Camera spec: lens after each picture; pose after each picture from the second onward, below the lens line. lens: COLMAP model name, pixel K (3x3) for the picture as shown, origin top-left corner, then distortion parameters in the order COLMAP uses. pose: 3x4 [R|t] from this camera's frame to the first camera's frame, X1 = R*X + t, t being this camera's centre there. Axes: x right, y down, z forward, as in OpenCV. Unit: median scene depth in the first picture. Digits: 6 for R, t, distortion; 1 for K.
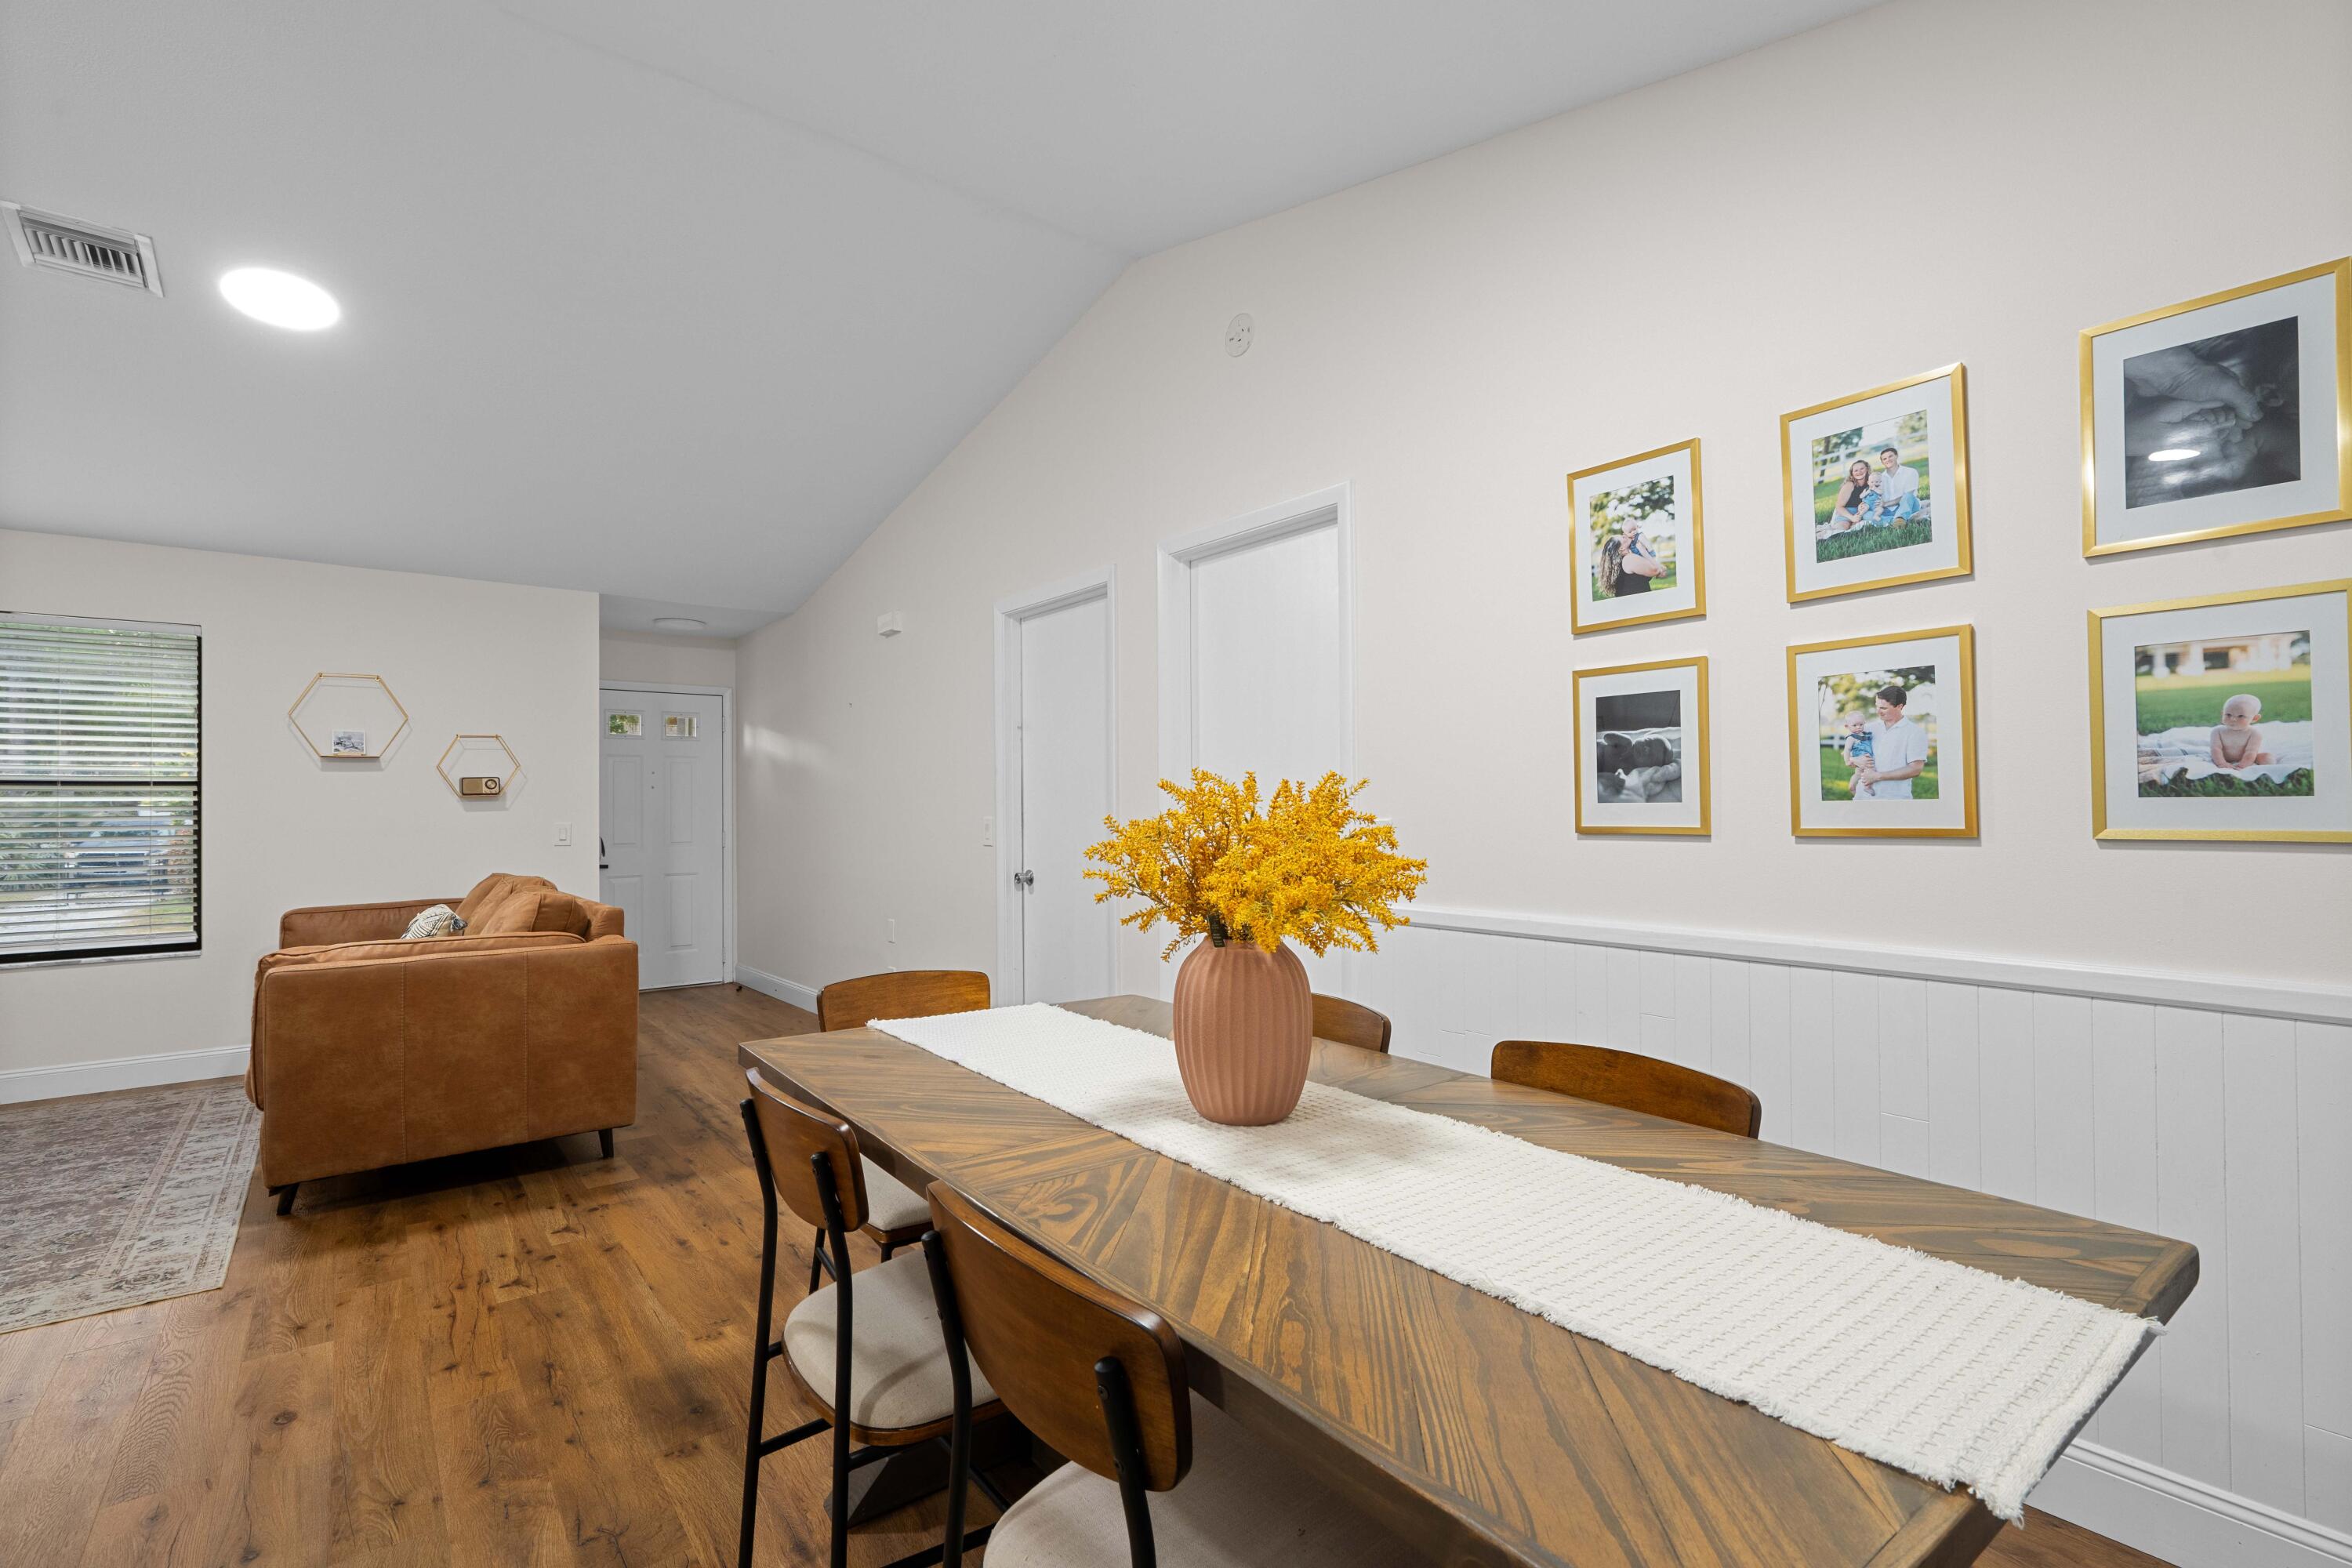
lens RADIAL K [[1055.9, 0, 1168.9], [0, 1055.9, 789.3], [0, 0, 1]] dist [-0.008403, 0.004489]
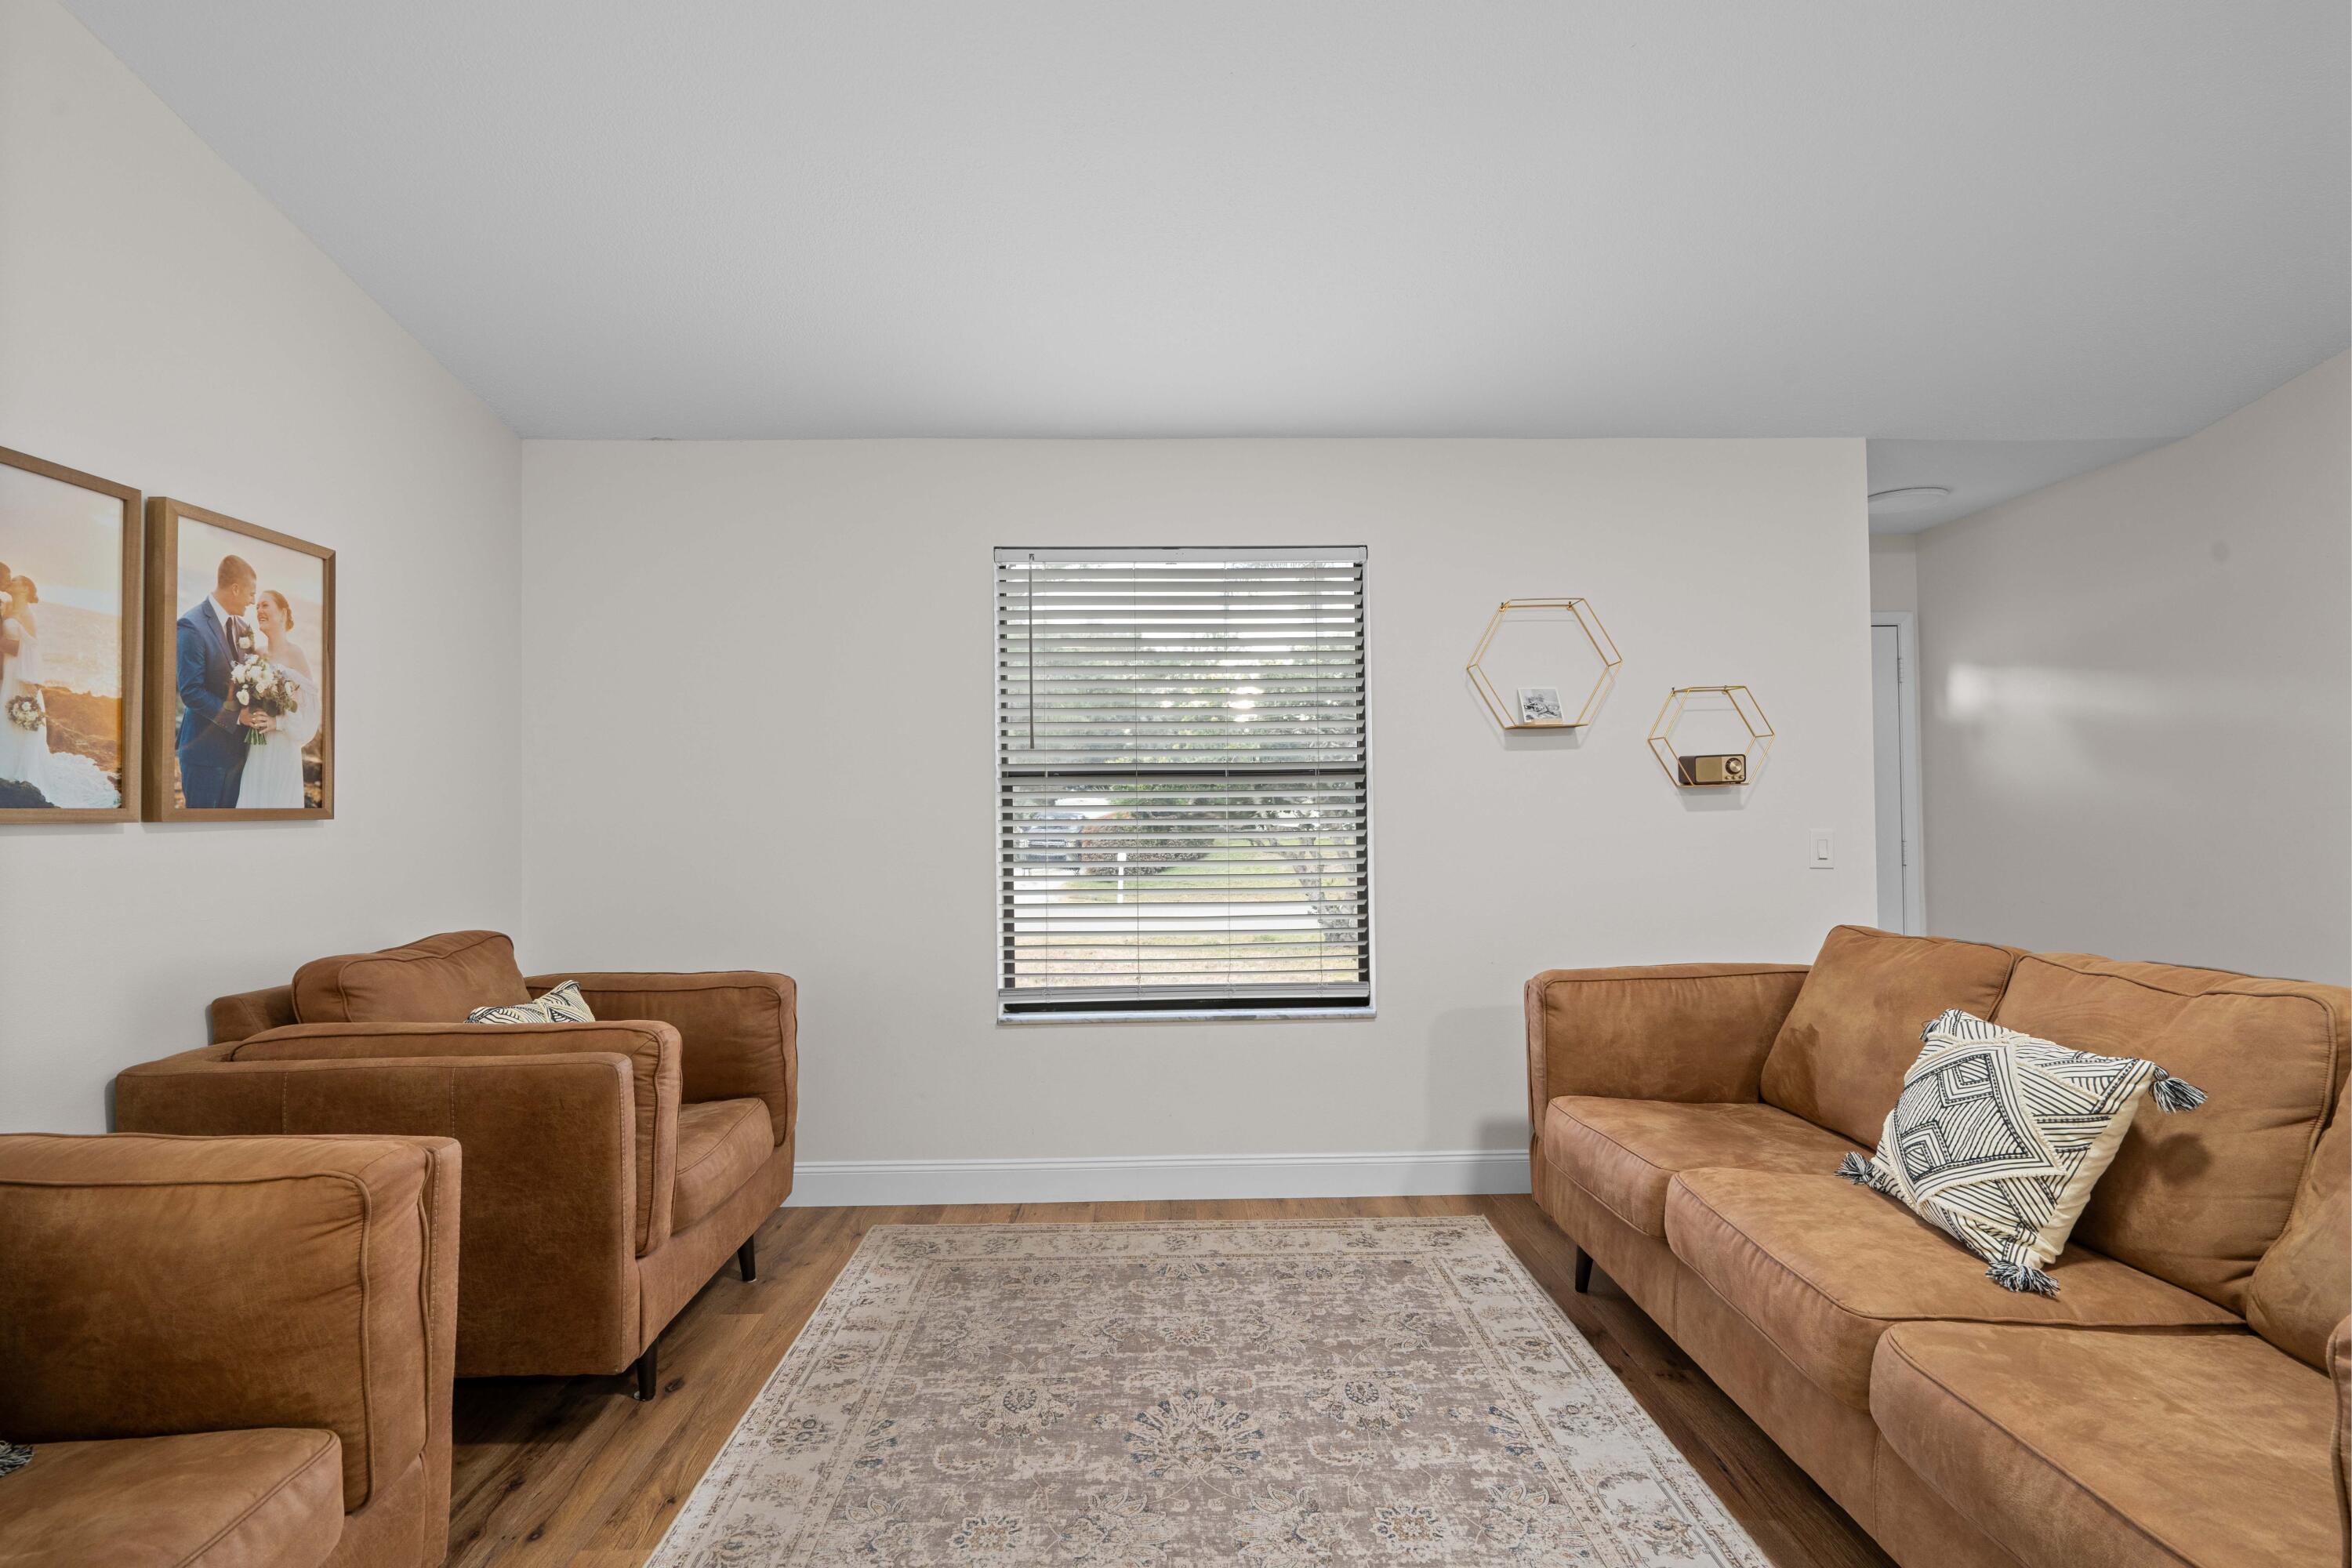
lens RADIAL K [[1055.9, 0, 1167.2], [0, 1055.9, 787.6], [0, 0, 1]] dist [-0.008403, 0.004489]
pose [[0.795298, -0.010478, -0.606128, -1.447045], [0.013240, 0.999912, 0.000088, 0.008960], [0.606074, -0.008095, 0.795367, 0.859861]]
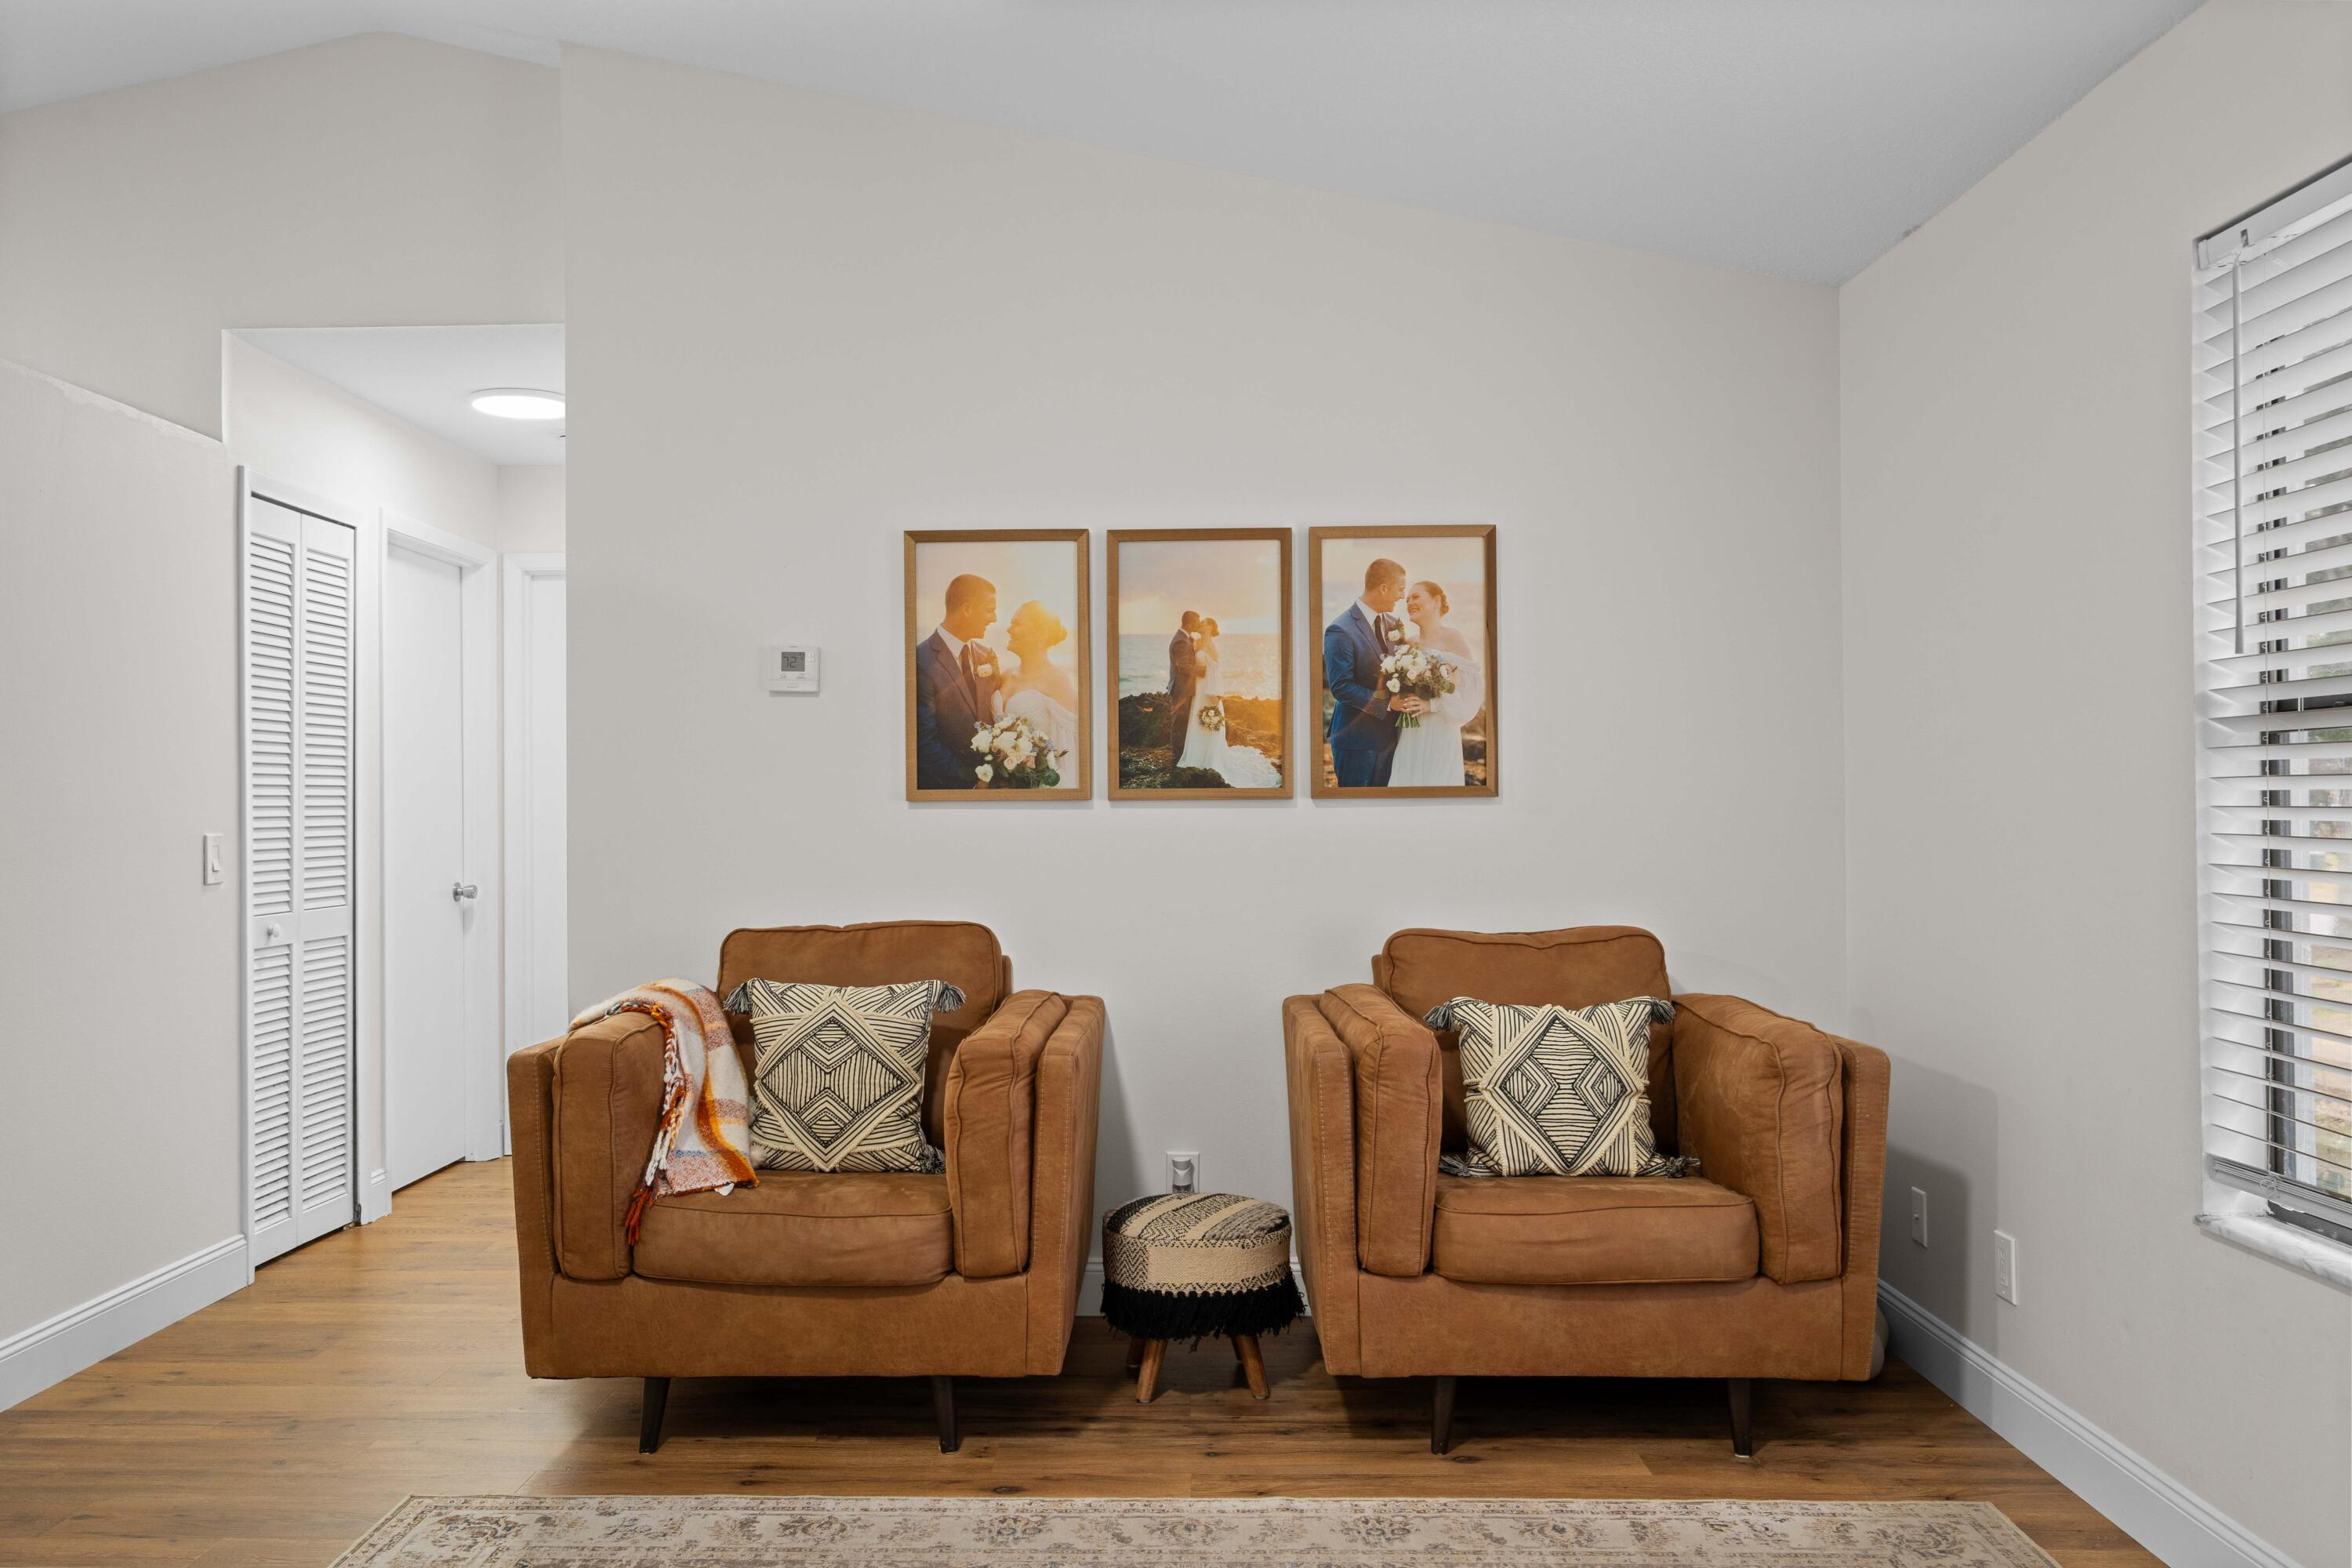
lens RADIAL K [[1801.0, 0, 1162.4], [0, 1801.0, 795.4], [0, 0, 1]] dist [0.002407, 0.006763]
pose [[-0.634020, 0.010574, -0.773244, -1.104152], [0.027649, 0.999577, -0.009001, 0.039872], [0.772822, -0.027087, -0.634044, 2.286980]]
